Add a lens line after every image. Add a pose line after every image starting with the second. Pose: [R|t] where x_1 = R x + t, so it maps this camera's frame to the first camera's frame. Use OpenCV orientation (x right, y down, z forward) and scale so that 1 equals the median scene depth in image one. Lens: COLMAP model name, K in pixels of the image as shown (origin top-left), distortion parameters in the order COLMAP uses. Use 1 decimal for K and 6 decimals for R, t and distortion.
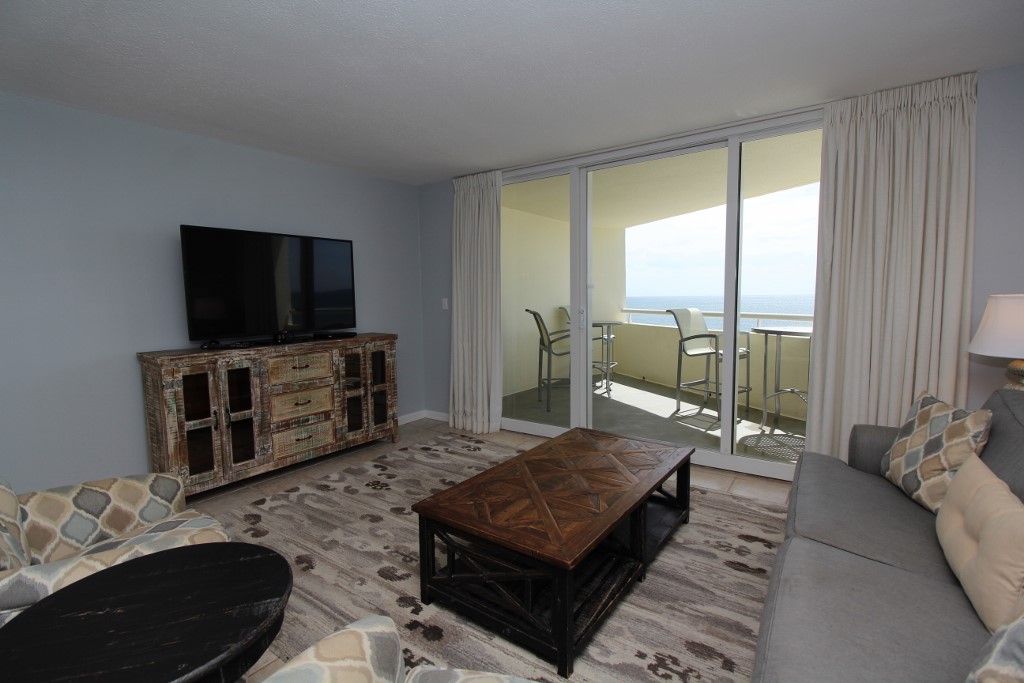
lens RADIAL K [[475.1, 0, 517.8], [0, 475.1, 342.9], [0, 0, 1]] dist [-0.005267, -0.008550]
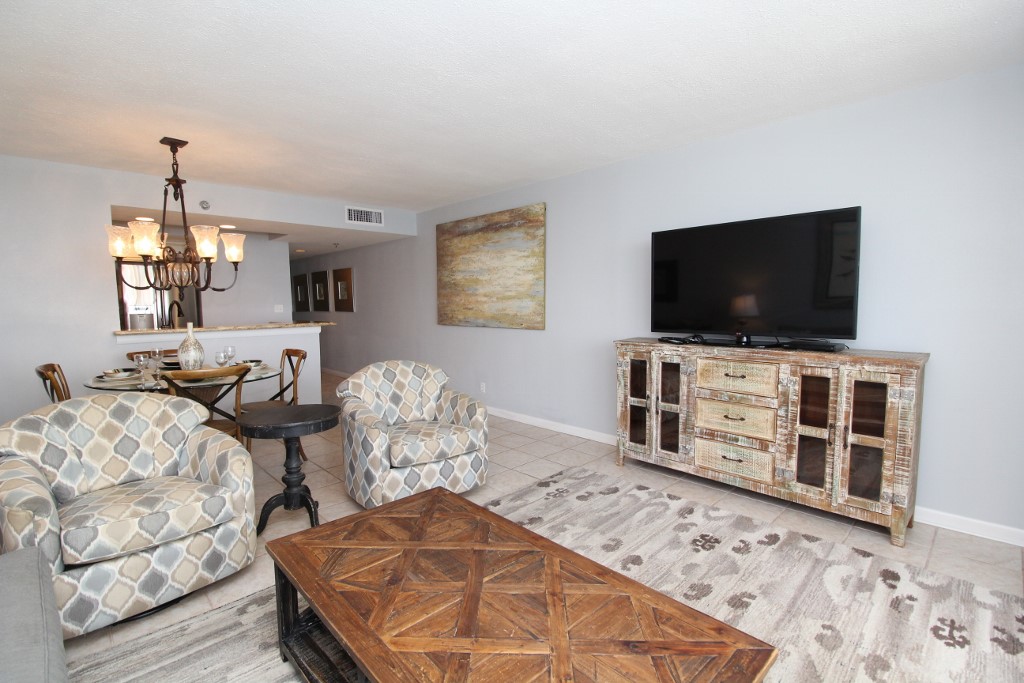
lens RADIAL K [[475.1, 0, 503.3], [0, 475.1, 338.7], [0, 0, 1]] dist [-0.005267, -0.008550]
pose [[-0.203022, 0.096974, -0.974360, 0.462783], [-0.081502, 0.989957, 0.115509, -0.082017], [0.975776, 0.102863, -0.193080, 0.767083]]
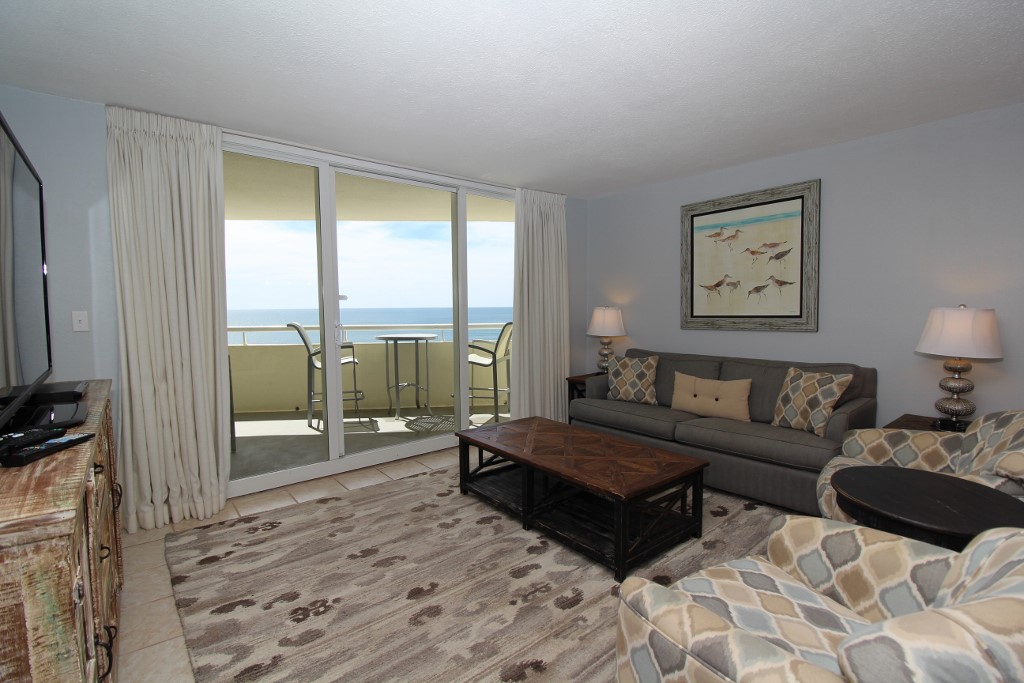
lens RADIAL K [[475.1, 0, 506.6], [0, 475.1, 341.4], [0, 0, 1]] dist [-0.005267, -0.008550]
pose [[0.268323, -0.059777, 0.961473, -0.769689], [0.094951, 0.994854, 0.035354, -0.044276], [-0.958638, 0.081806, 0.272618, 0.539426]]
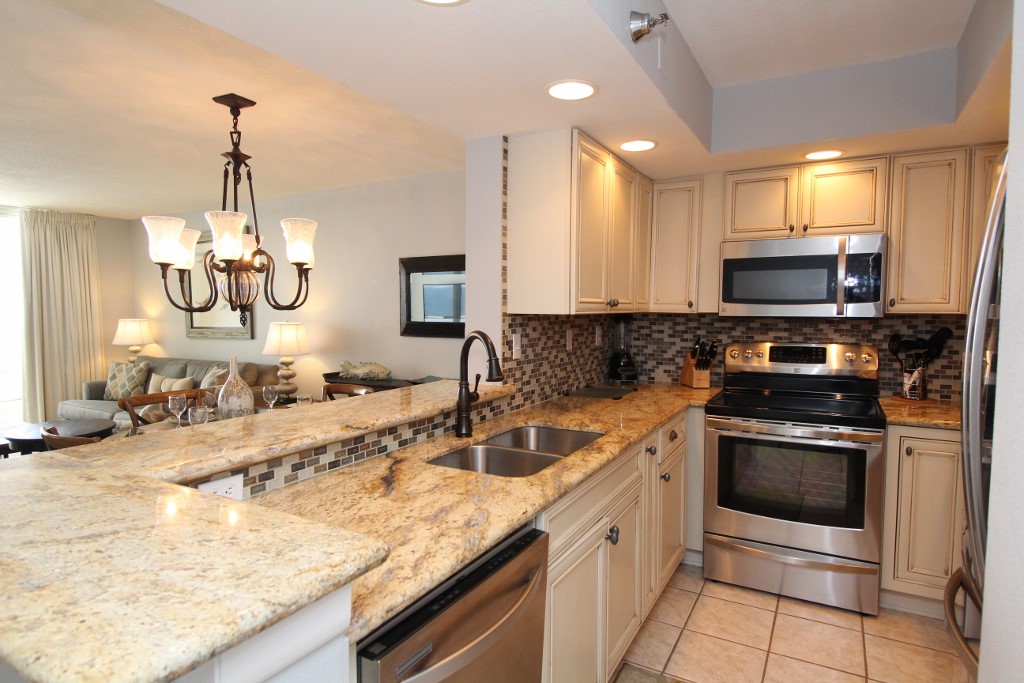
lens RADIAL K [[550.7, 0, 512.6], [0, 550.7, 348.3], [0, 0, 1]] dist [0.003118, -0.000443]
pose [[-0.105061, -0.056071, 0.992884, -1.299442], [0.094556, 0.993323, 0.066101, 0.028198], [-0.989960, 0.100827, -0.099057, -0.446937]]
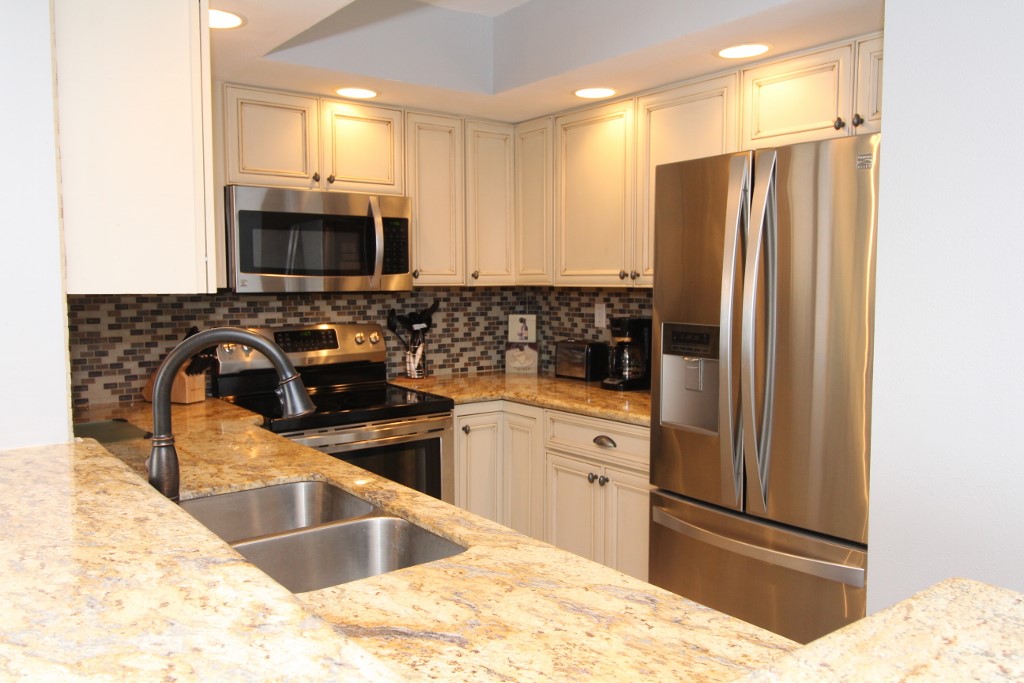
lens RADIAL K [[815.2, 0, 474.1], [0, 815.2, 341.8], [0, 0, 1]] dist [0.021372, -0.007821]
pose [[-0.947498, -0.004533, 0.319728, -0.979552], [0.049098, 0.985980, 0.159476, -0.011313], [-0.315969, 0.166801, -0.933992, -0.092128]]
